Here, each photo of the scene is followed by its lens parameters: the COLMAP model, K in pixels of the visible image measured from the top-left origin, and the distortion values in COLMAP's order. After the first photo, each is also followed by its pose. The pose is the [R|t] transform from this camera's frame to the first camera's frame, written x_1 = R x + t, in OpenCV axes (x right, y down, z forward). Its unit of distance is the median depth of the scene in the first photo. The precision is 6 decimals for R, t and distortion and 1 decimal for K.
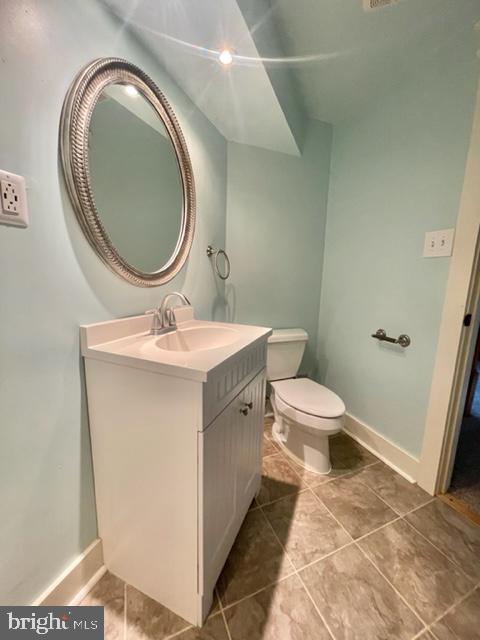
lens RADIAL K [[256.9, 0, 240.8], [0, 256.9, 318.3], [0, 0, 1]] dist [-0.001915, 0.000036]
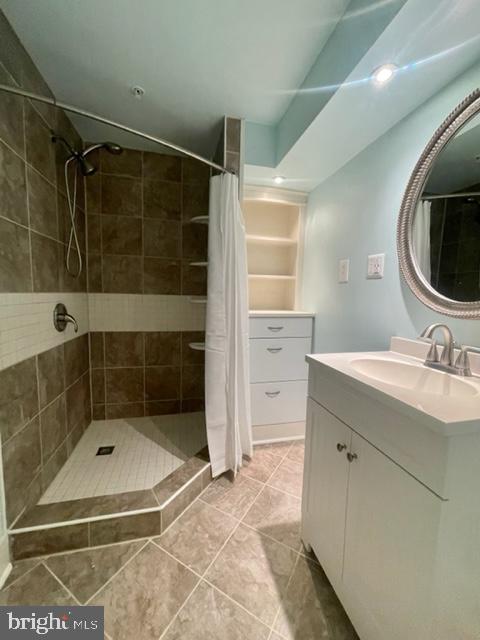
lens RADIAL K [[256.9, 0, 240.2], [0, 256.9, 319.5], [0, 0, 1]] dist [-0.001915, 0.000036]
pose [[-0.805512, 0.005786, -0.592551, 0.916211], [-0.143814, 0.968149, 0.204953, -0.228241], [0.574863, 0.250310, -0.779023, 1.518740]]
